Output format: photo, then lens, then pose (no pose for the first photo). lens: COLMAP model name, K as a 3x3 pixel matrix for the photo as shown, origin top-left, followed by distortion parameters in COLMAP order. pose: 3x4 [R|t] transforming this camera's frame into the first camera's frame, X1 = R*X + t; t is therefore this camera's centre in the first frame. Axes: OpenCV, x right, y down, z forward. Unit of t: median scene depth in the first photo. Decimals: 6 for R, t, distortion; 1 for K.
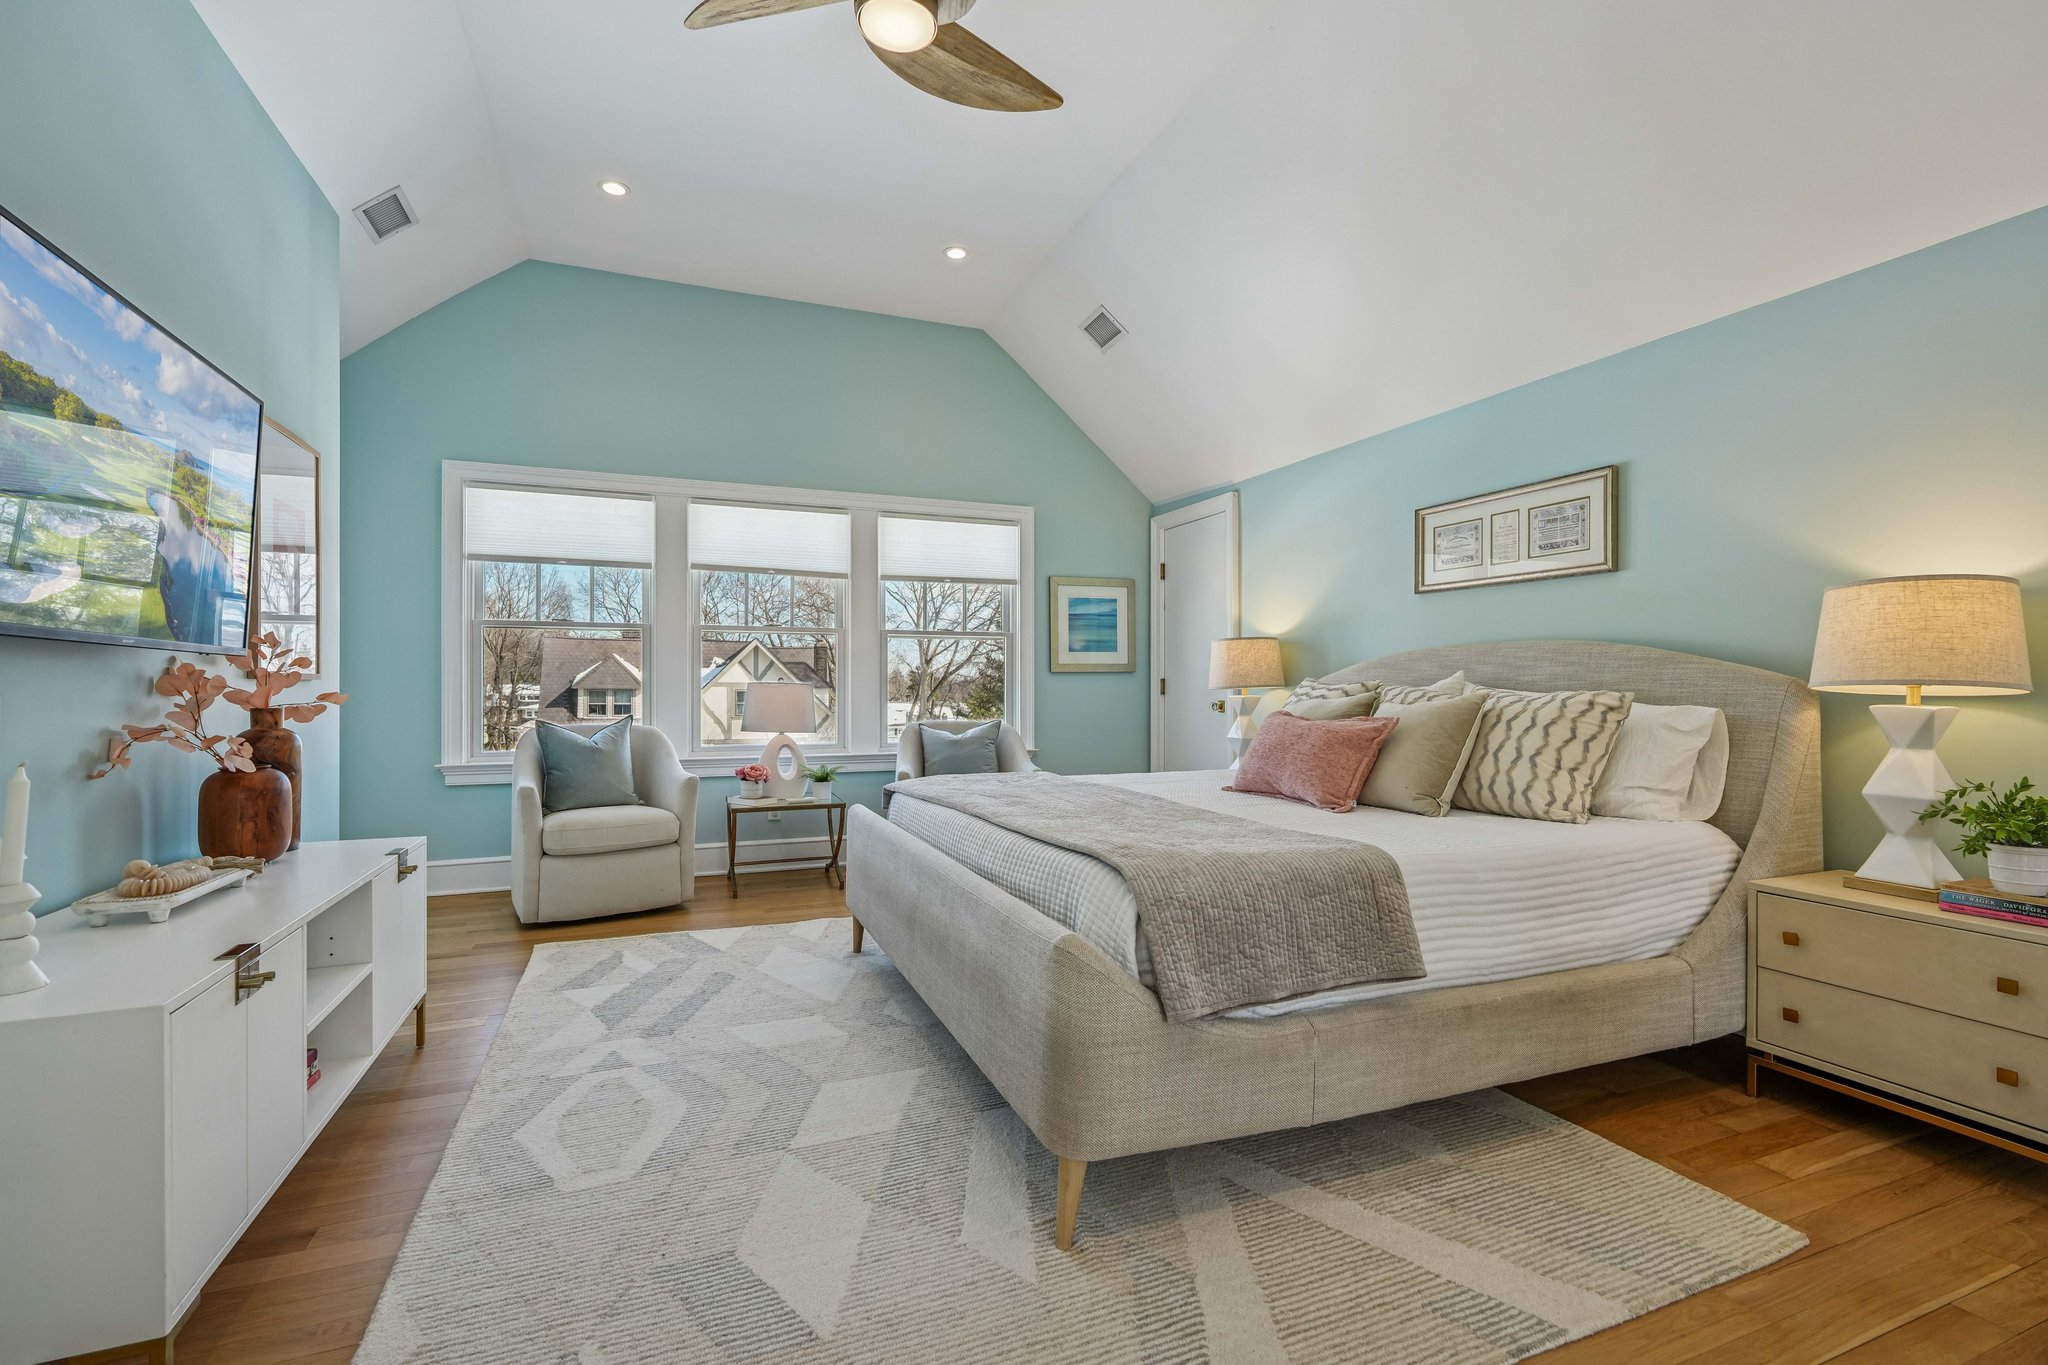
lens RADIAL K [[938.5, 0, 979.4], [0, 938.5, 682.7], [0, 0, 1]] dist [-0.000600, 0.000707]
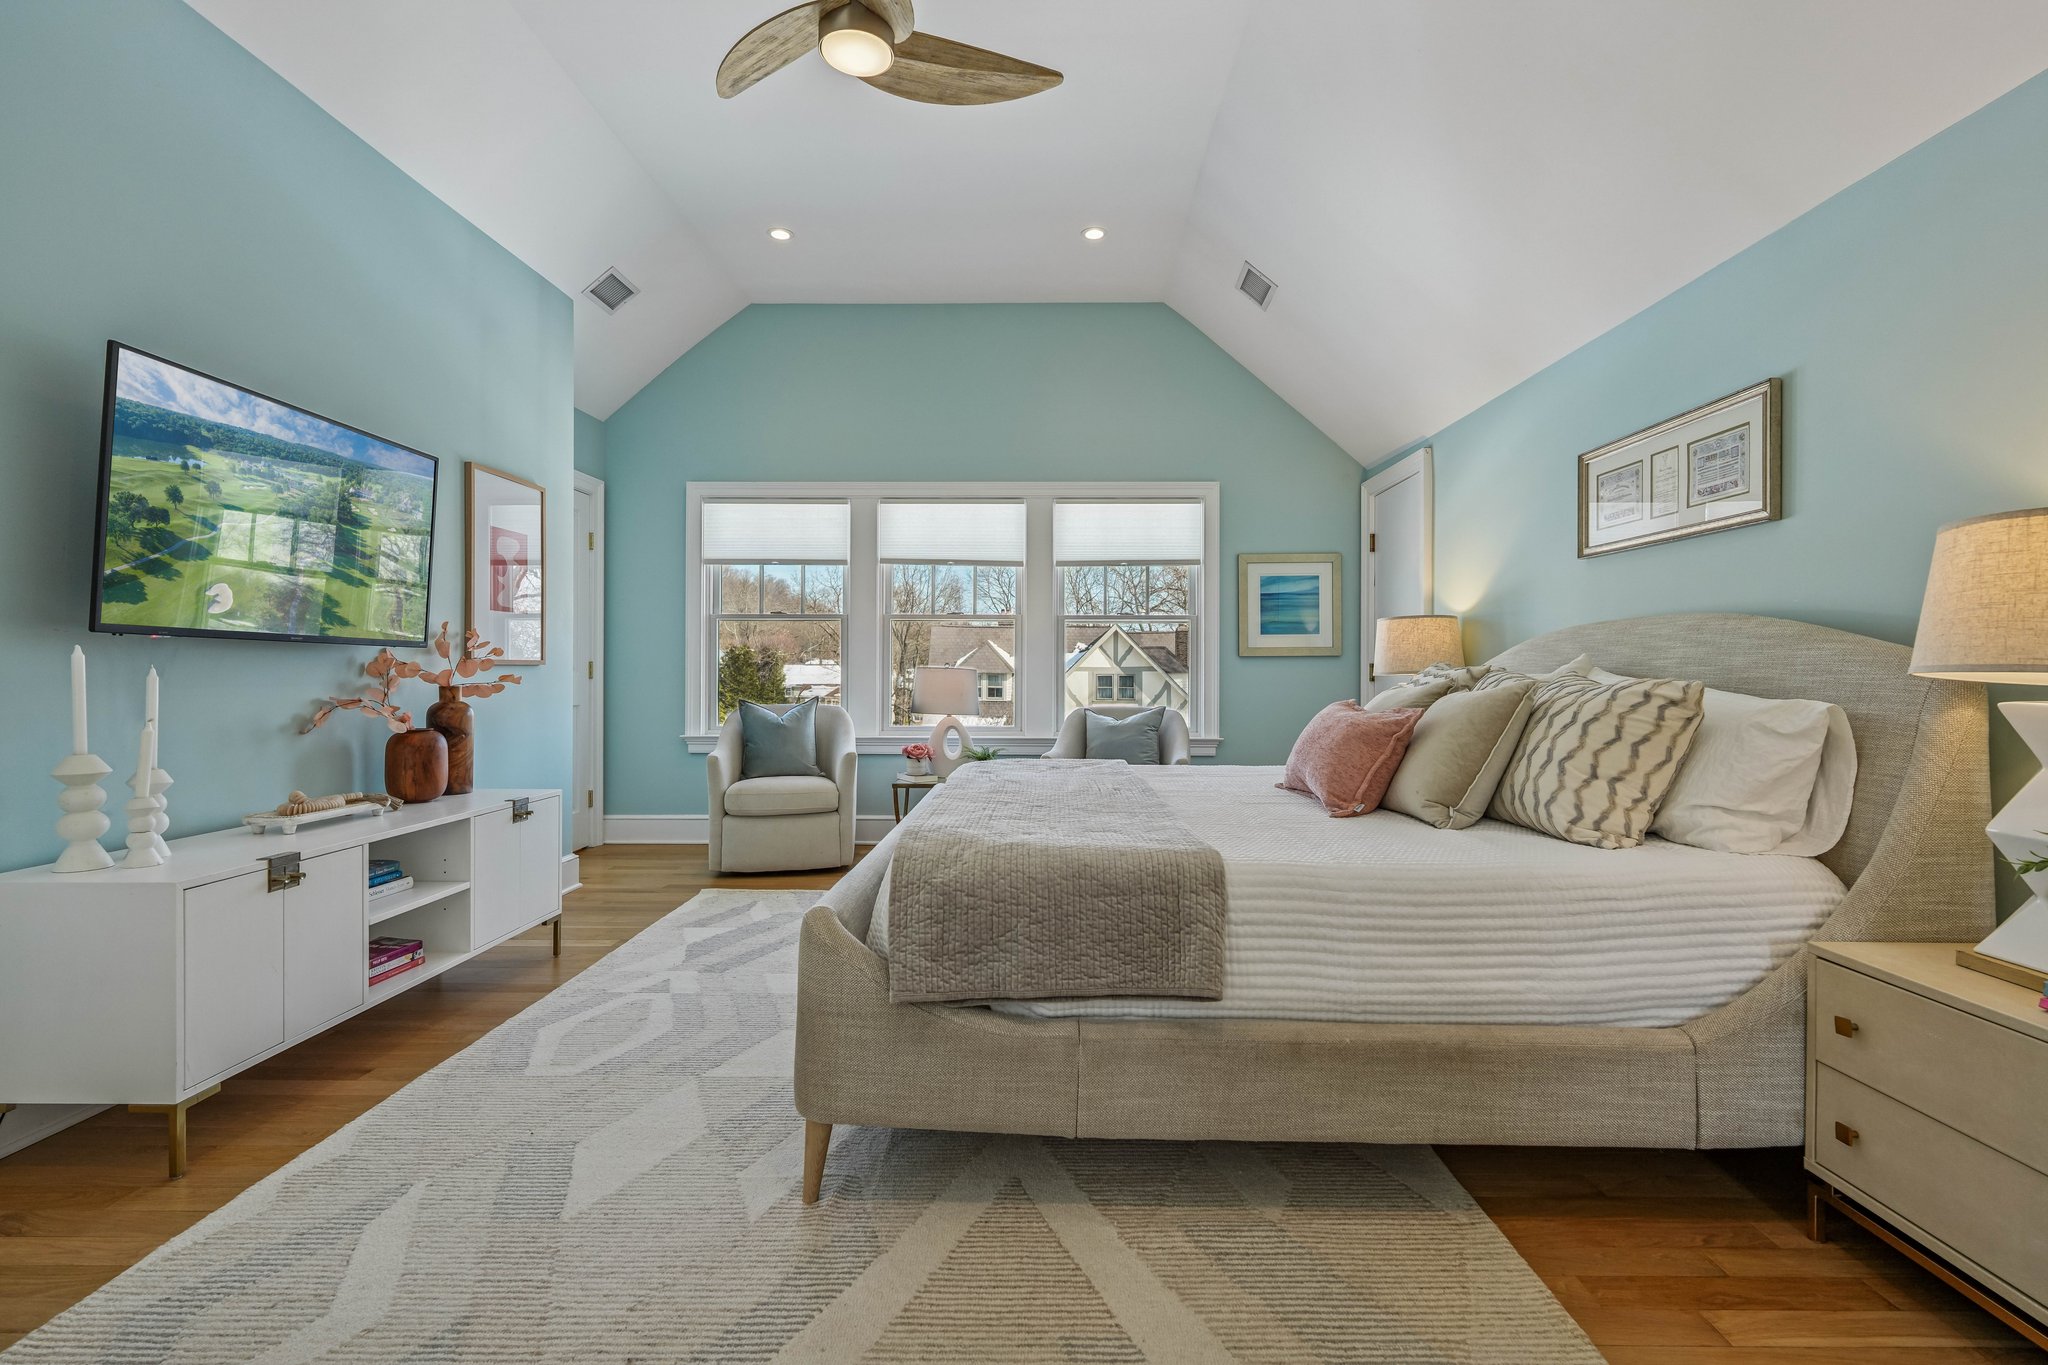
lens RADIAL K [[938.5, 0, 949.9], [0, 938.5, 667.4], [0, 0, 1]] dist [-0.000600, 0.000707]
pose [[0.917309, 0.000781, -0.398174, 0.425680], [-0.000817, 1.000000, 0.000078, -0.000393], [0.398174, 0.000254, 0.917310, 0.059132]]
